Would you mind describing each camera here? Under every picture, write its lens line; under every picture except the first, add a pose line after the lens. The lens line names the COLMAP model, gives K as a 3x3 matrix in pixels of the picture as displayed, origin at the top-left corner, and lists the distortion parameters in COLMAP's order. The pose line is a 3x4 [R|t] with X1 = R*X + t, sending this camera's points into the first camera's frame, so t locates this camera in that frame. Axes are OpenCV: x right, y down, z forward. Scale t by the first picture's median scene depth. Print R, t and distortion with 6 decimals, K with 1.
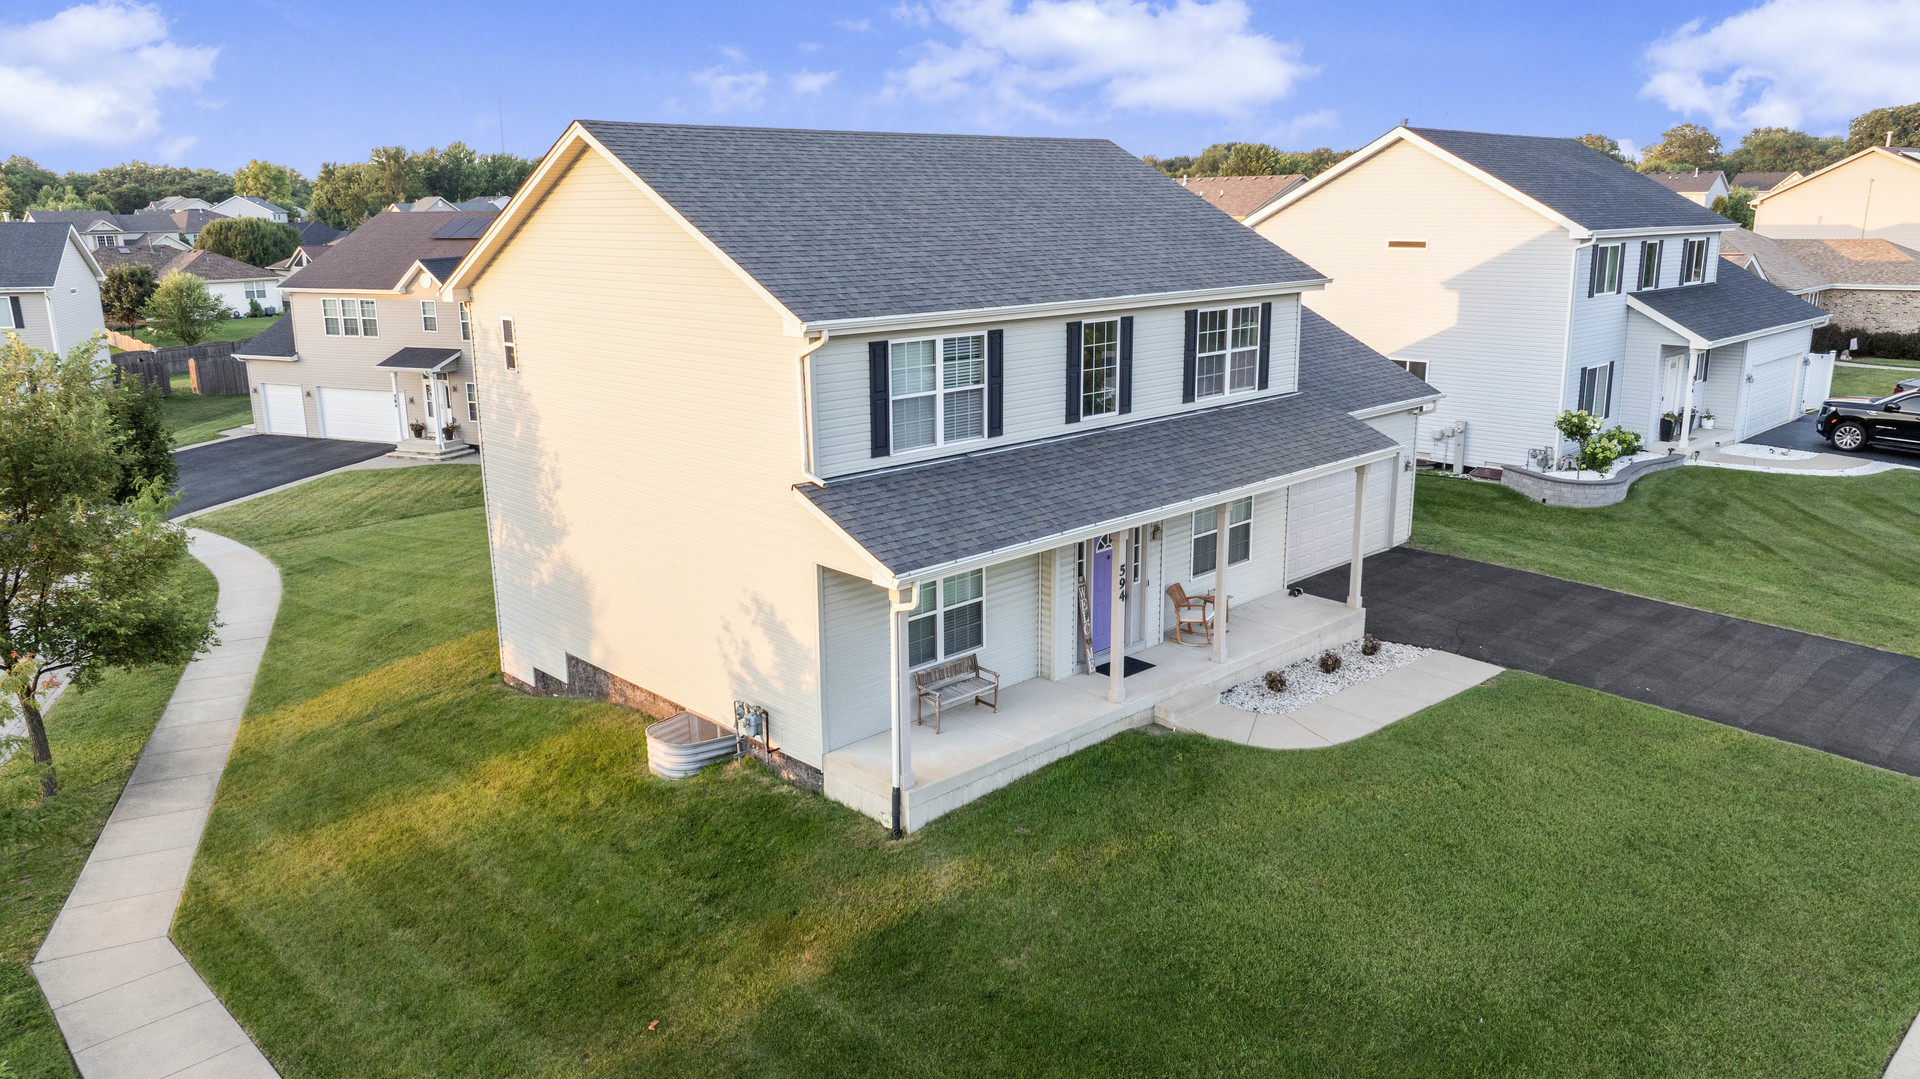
lens RADIAL K [[1350.3, 0, 959.0], [0, 1350.3, 532.0], [0, 0, 1]] dist [-0.014216, -0.007401]
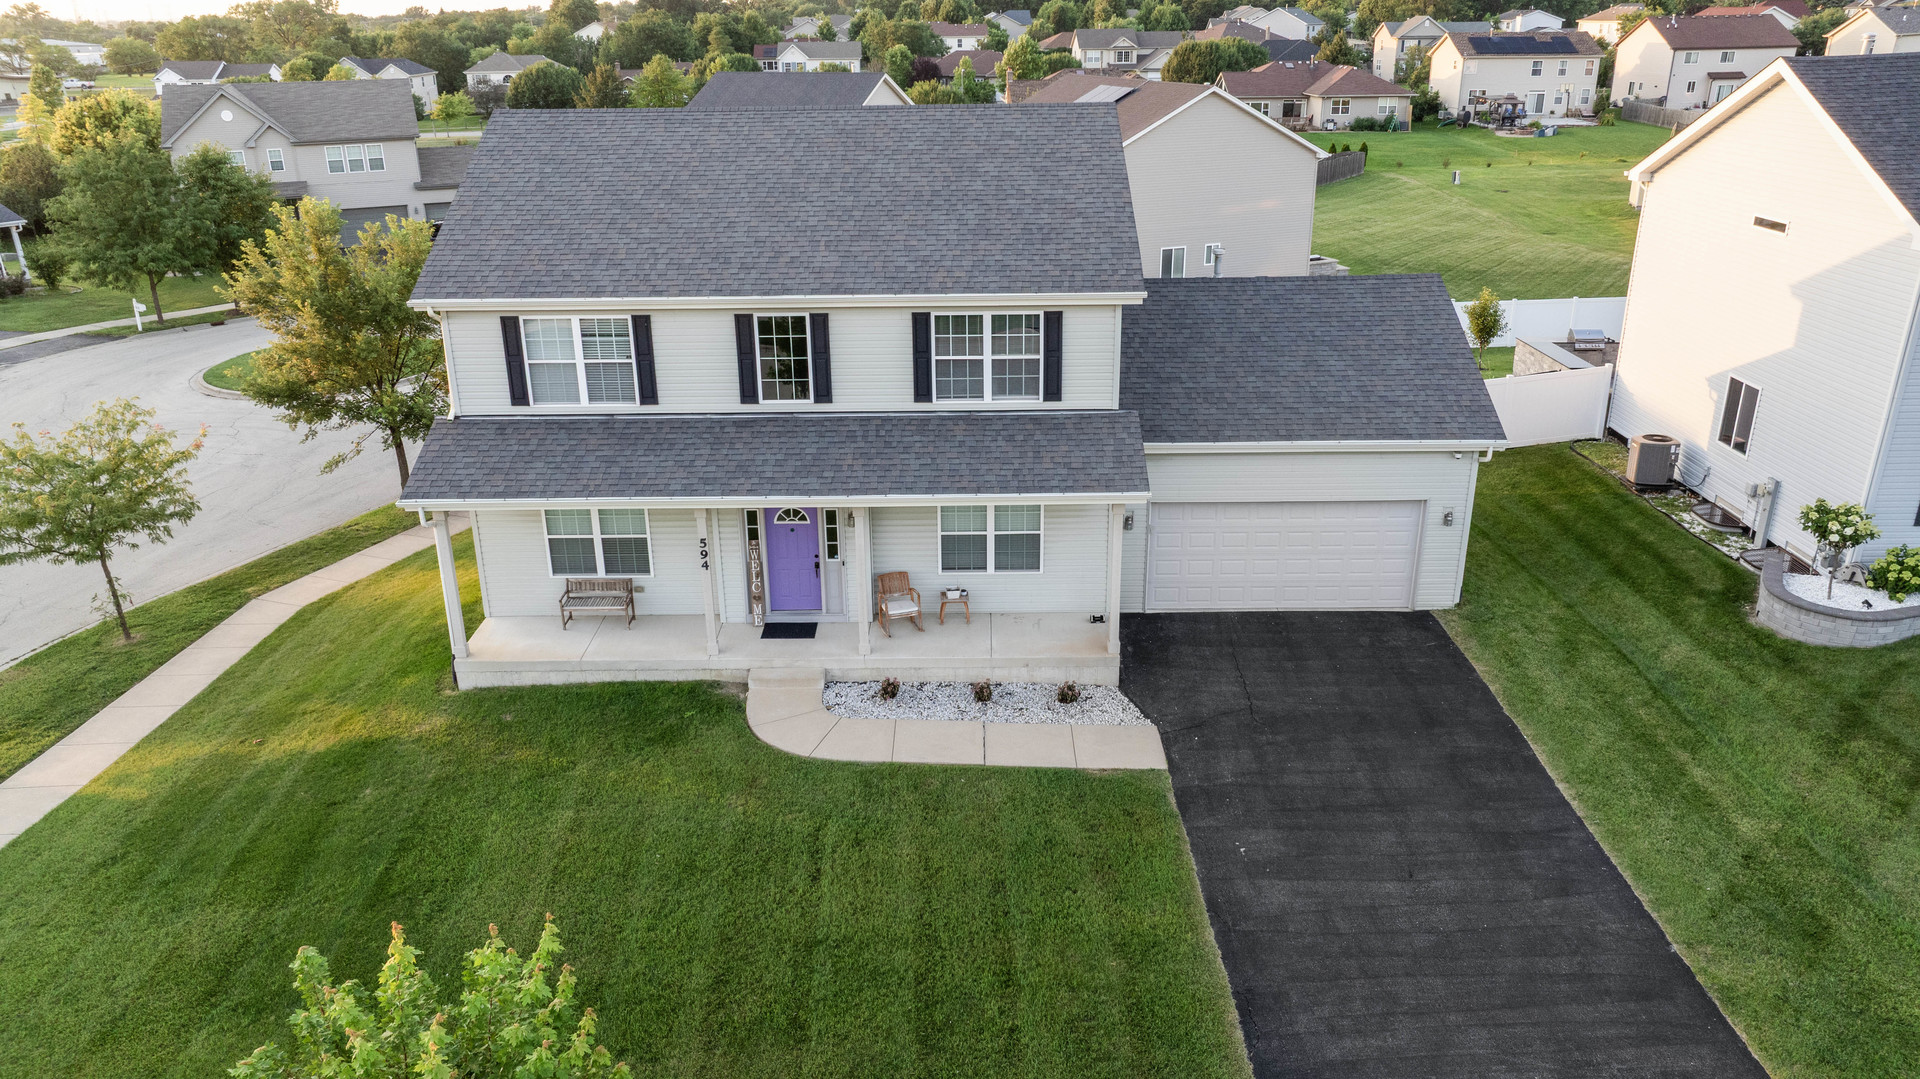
lens RADIAL K [[1351.5, 0, 959.1], [0, 1351.5, 530.6], [0, 0, 1]] dist [-0.017043, -0.020505]
pose [[0.717492, 0.253286, -0.648884, 0.896599], [-0.162161, 0.966689, 0.198032, -0.214262], [0.677428, -0.036863, 0.734665, 0.283395]]
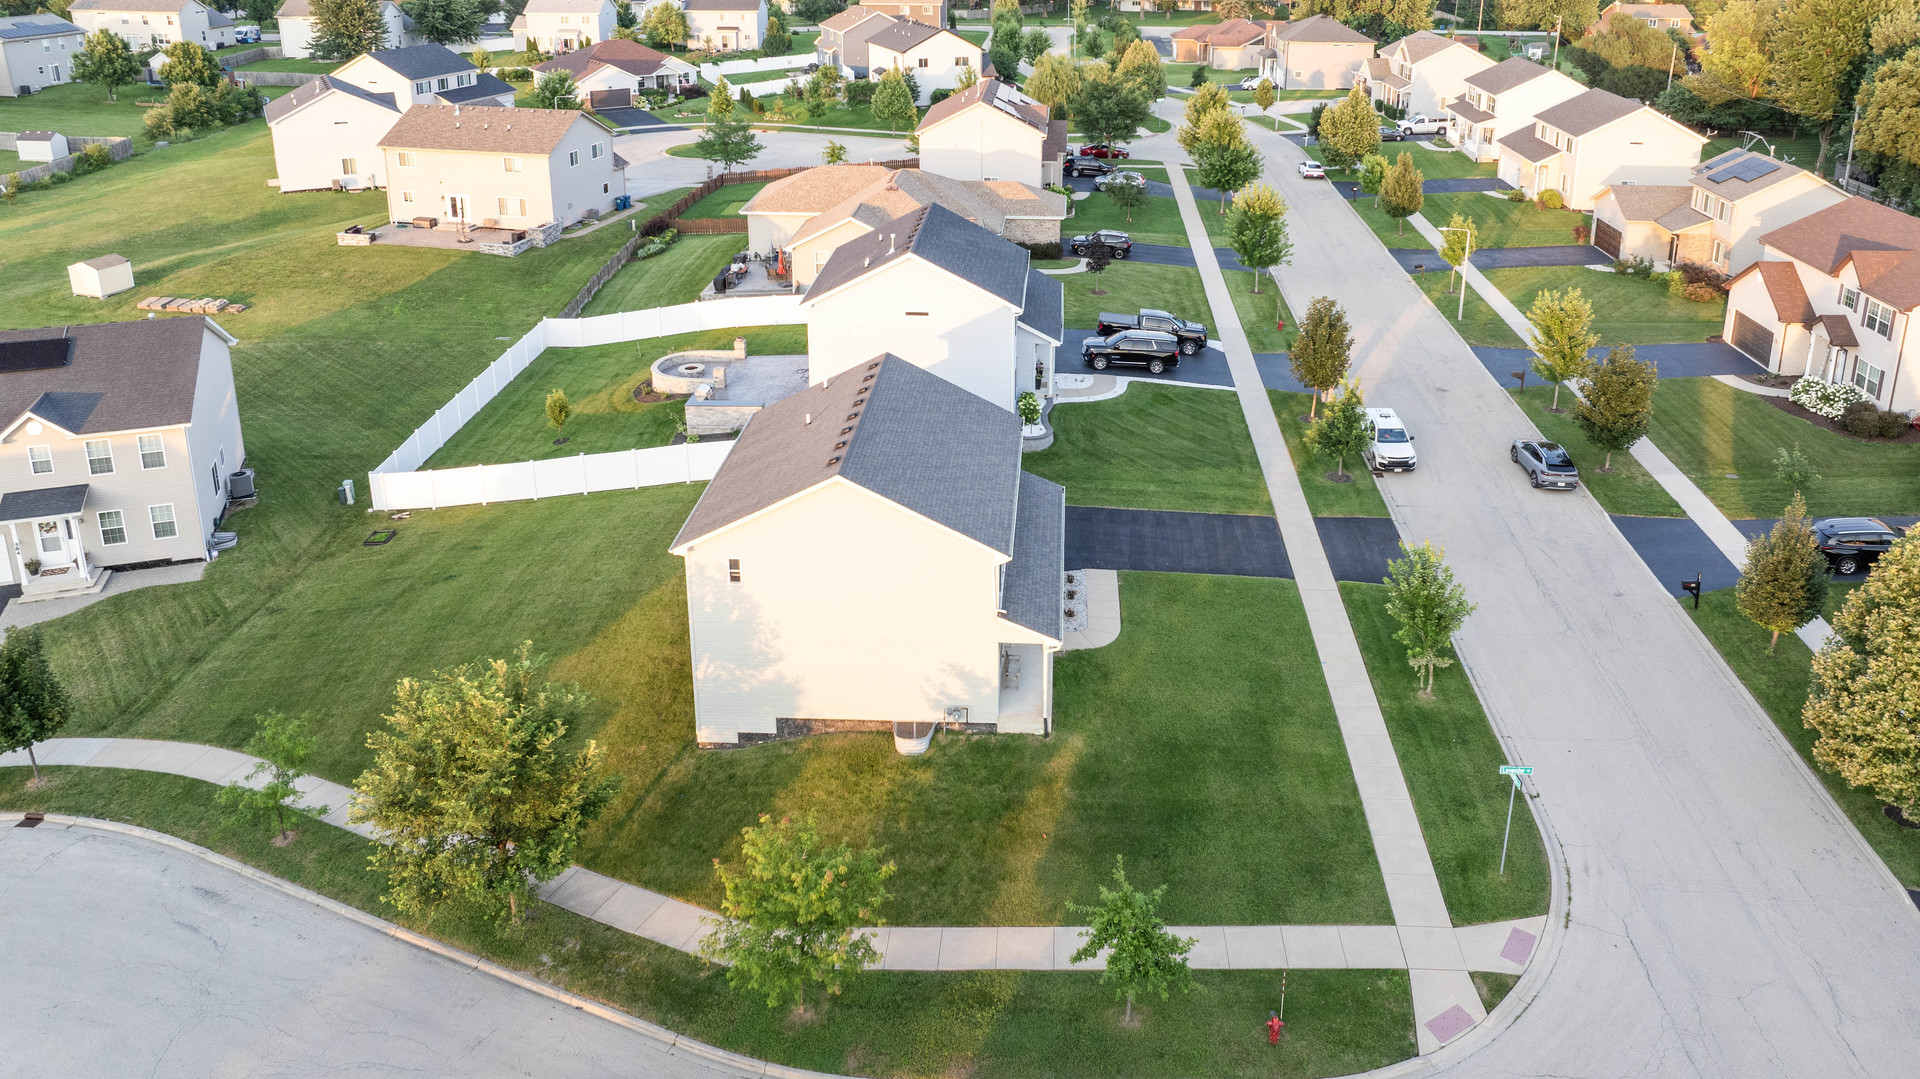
lens RADIAL K [[1397.1, 0, 1024.7], [0, 1397.1, 288.8], [0, 0, 1]] dist [-0.003355, -0.007687]
pose [[0.716138, -0.175518, 0.675530, -1.328821], [0.151744, 0.983867, 0.094765, -0.668083], [-0.681264, 0.034643, 0.731218, -0.716030]]
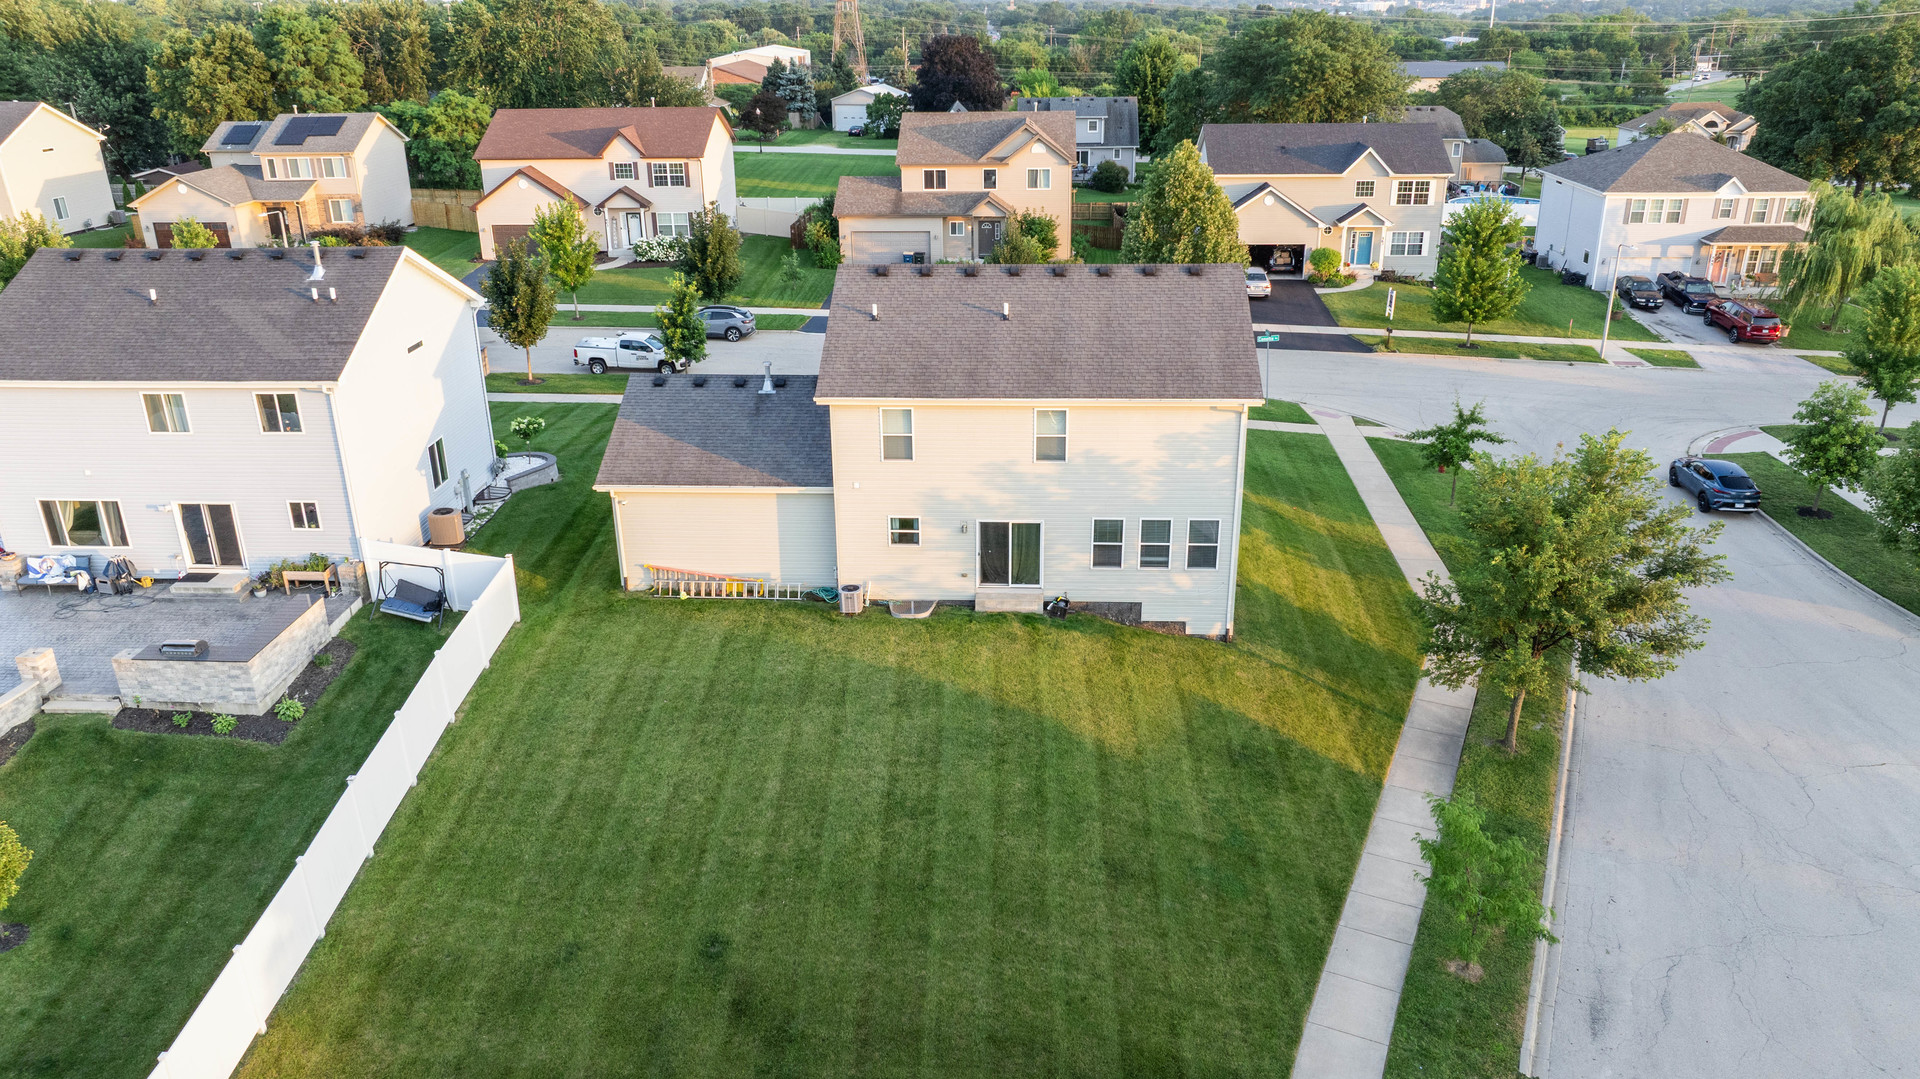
lens RADIAL K [[1350.3, 0, 959.0], [0, 1350.3, 532.0], [0, 0, 1]] dist [-0.014216, -0.007401]
pose [[-0.678773, -0.257420, 0.687751, -1.318219], [0.191011, 0.842420, 0.503829, -0.942423], [-0.709071, 0.473353, -0.522642, 2.255202]]
